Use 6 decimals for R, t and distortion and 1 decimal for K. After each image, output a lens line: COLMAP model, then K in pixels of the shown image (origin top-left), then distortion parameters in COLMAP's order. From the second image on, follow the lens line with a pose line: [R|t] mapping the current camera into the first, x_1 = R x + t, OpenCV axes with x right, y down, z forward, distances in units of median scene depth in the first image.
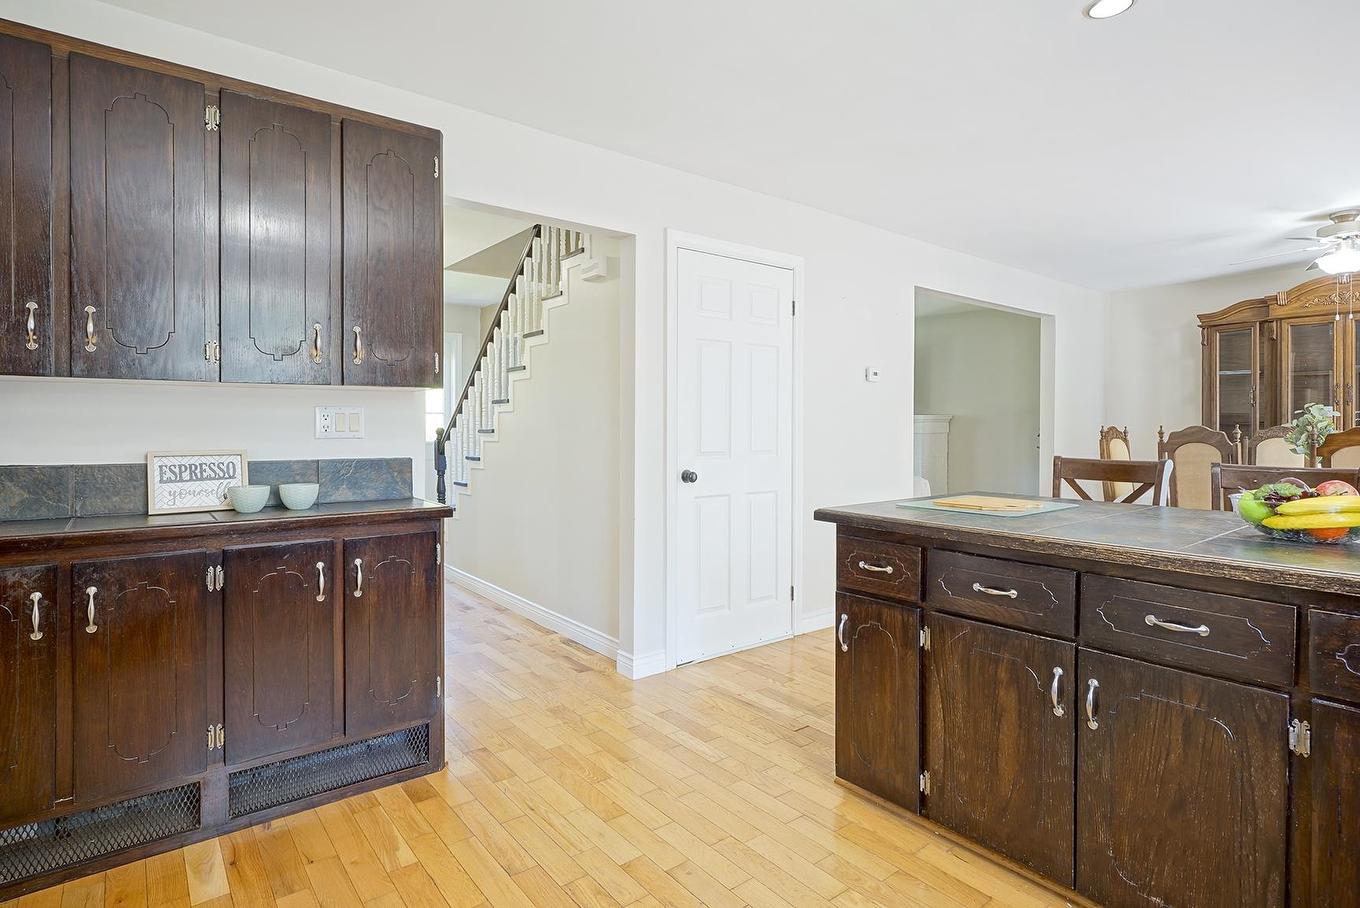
lens RADIAL K [[707.3, 0, 678.6], [0, 707.3, 430.8], [0, 0, 1]] dist [-0.002884, 0.000375]
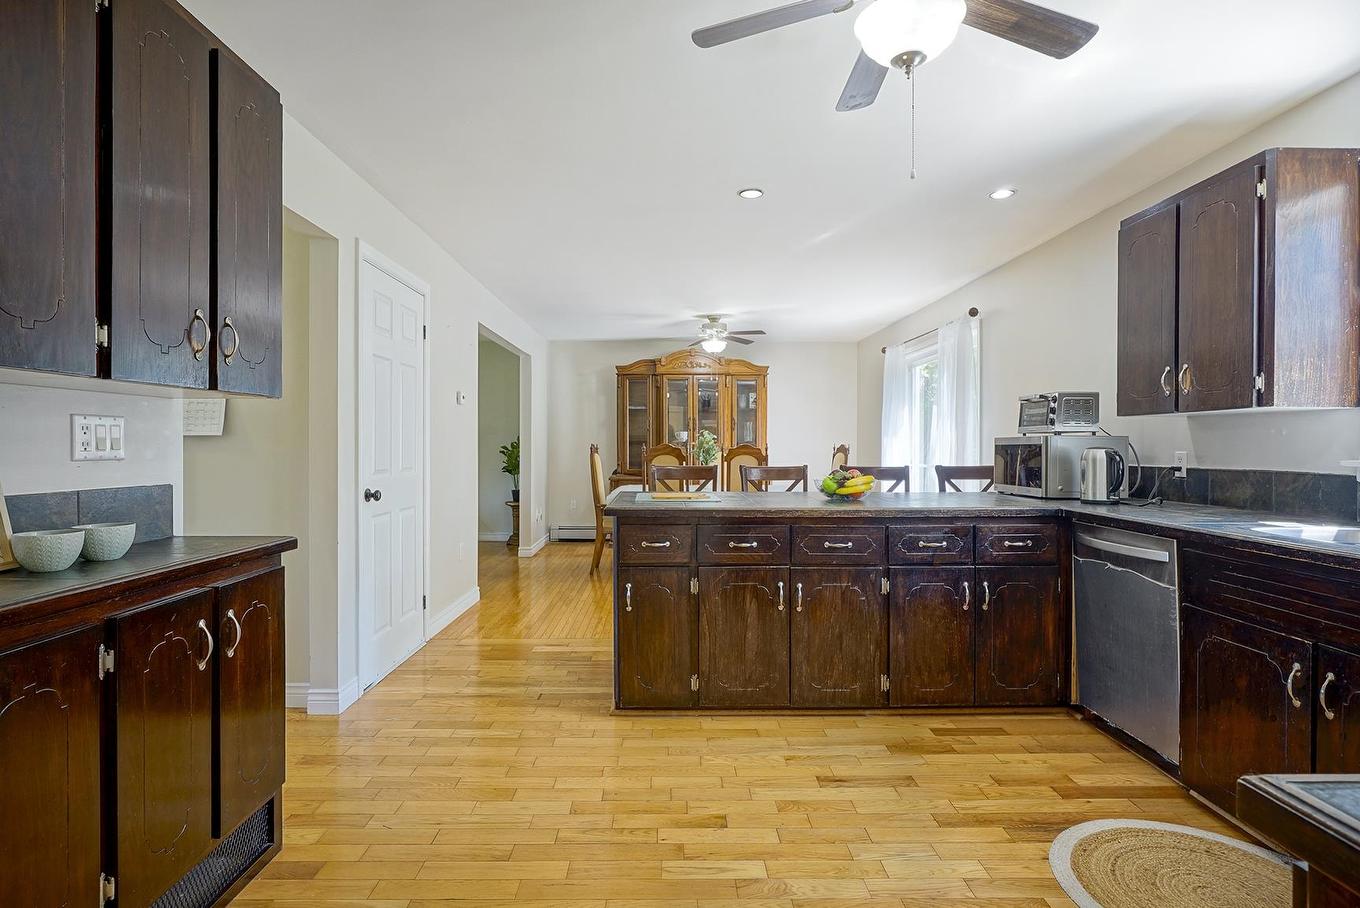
lens RADIAL K [[688.2, 0, 680.0], [0, 688.2, 454.0], [0, 0, 1]] dist [-0.006790, -0.000119]
pose [[0.612980, -0.011825, 0.790010, -0.744702], [0.006730, 0.999930, 0.009745, 0.001911], [-0.790069, -0.000656, 0.613017, 0.125855]]
